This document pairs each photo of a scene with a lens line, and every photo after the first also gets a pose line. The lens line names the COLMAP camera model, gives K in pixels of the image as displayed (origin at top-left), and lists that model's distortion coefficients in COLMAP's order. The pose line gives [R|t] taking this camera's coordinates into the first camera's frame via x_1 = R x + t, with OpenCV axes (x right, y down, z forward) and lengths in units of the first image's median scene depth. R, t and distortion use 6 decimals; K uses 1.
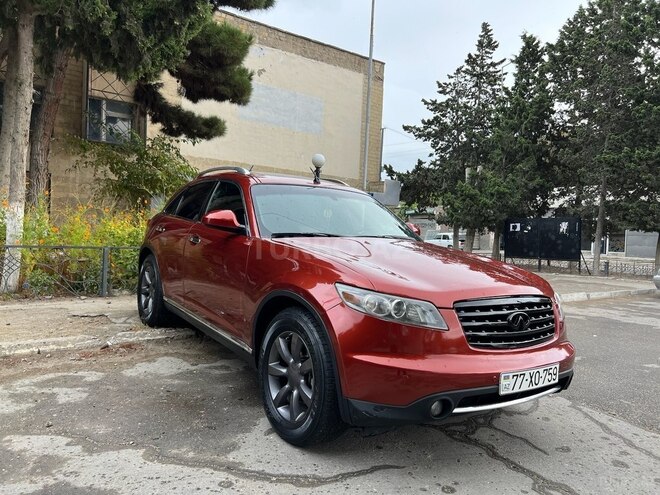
lens RADIAL K [[497.7, 0, 333.5], [0, 497.7, 244.6], [0, 0, 1]] dist [0.049497, -0.048854]
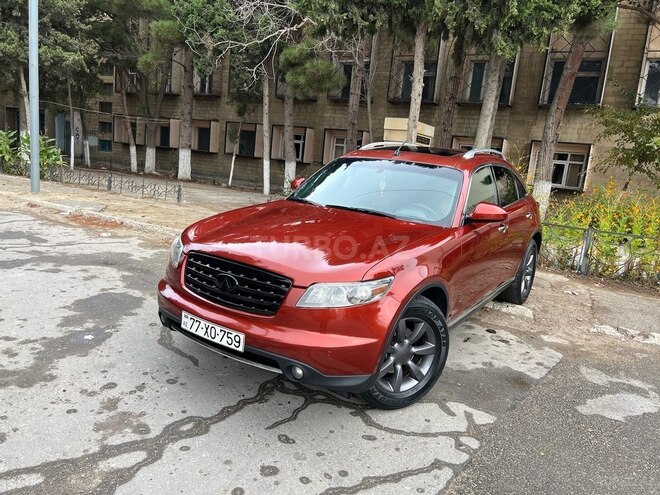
lens RADIAL K [[497.7, 0, 329.8], [0, 497.7, 246.2], [0, 0, 1]] dist [0.049497, -0.048854]
pose [[0.360231, 0.156848, -0.919582, 0.585936], [-0.099144, 0.986618, 0.129444, -0.037762], [0.927580, 0.044541, 0.370961, 0.319956]]
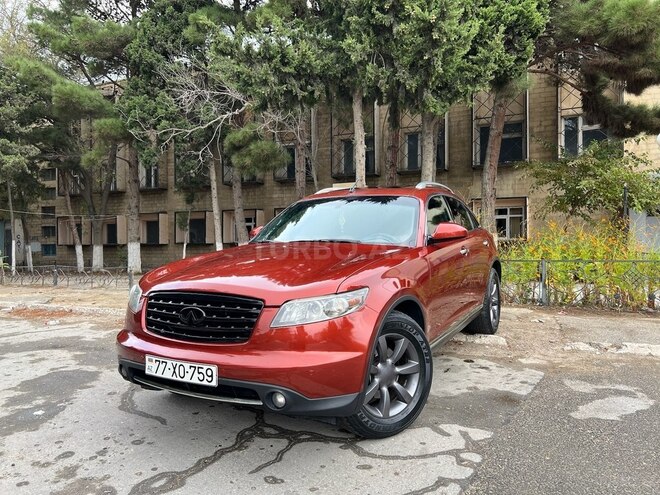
lens RADIAL K [[497.7, 0, 327.5], [0, 497.7, 249.5], [0, 0, 1]] dist [0.049497, -0.048854]
pose [[0.442808, -0.034016, -0.895971, 0.573176], [0.006961, 0.999380, -0.034502, 0.020947], [0.896589, 0.009041, 0.442771, 0.316833]]
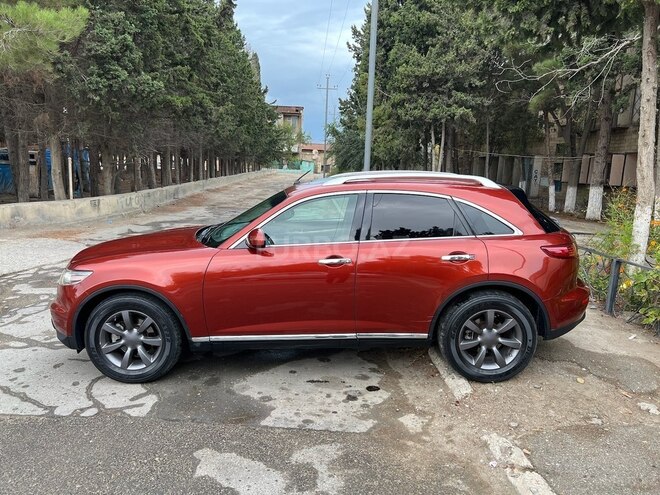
lens RADIAL K [[497.7, 0, 330.6], [0, 497.7, 244.9], [0, 0, 1]] dist [0.049497, -0.048854]
pose [[-0.575023, 0.069926, -0.815144, 0.532619], [-0.082194, 0.986362, 0.142595, -0.100871], [0.813998, 0.148995, -0.561433, 1.099115]]
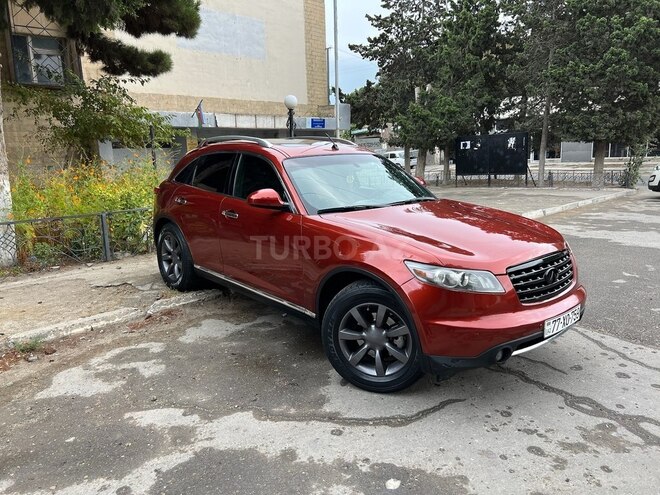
lens RADIAL K [[497.7, 0, 328.2], [0, 497.7, 245.5], [0, 0, 1]] dist [0.049497, -0.048854]
pose [[0.991300, -0.090396, 0.095673, -0.110318], [0.073925, 0.983764, 0.163535, -0.063234], [-0.108903, -0.155040, 0.981887, -0.048727]]
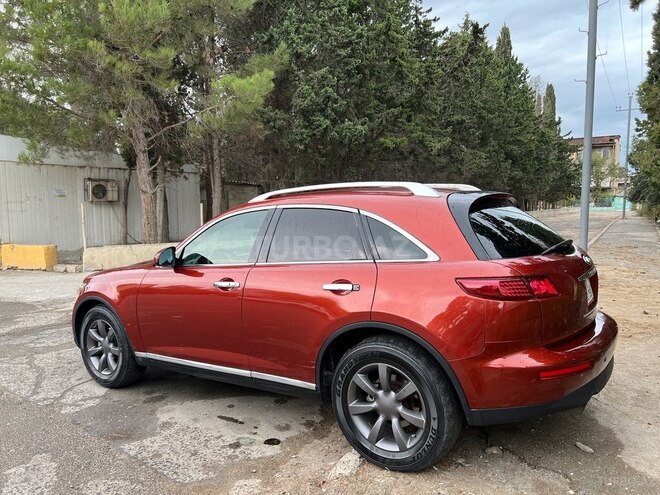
lens RADIAL K [[497.7, 0, 326.3], [0, 497.7, 250.9], [0, 0, 1]] dist [0.049497, -0.048854]
pose [[-0.938730, -0.000781, -0.344653, 0.137074], [-0.040229, 0.993410, 0.107322, -0.094579], [0.342297, 0.114612, -0.932575, 1.298823]]
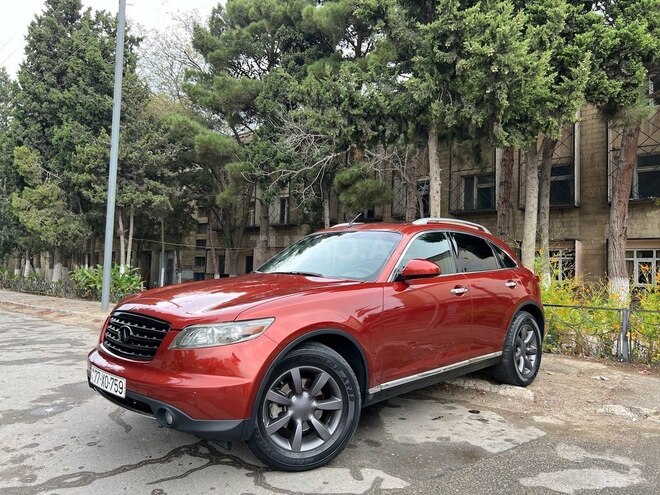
lens RADIAL K [[497.7, 0, 327.9], [0, 497.7, 245.6], [0, 0, 1]] dist [0.049497, -0.048854]
pose [[0.171773, -0.100163, -0.980031, 0.651535], [-0.047058, 0.992848, -0.109721, 0.021802], [0.984012, 0.064965, 0.165831, 0.505245]]
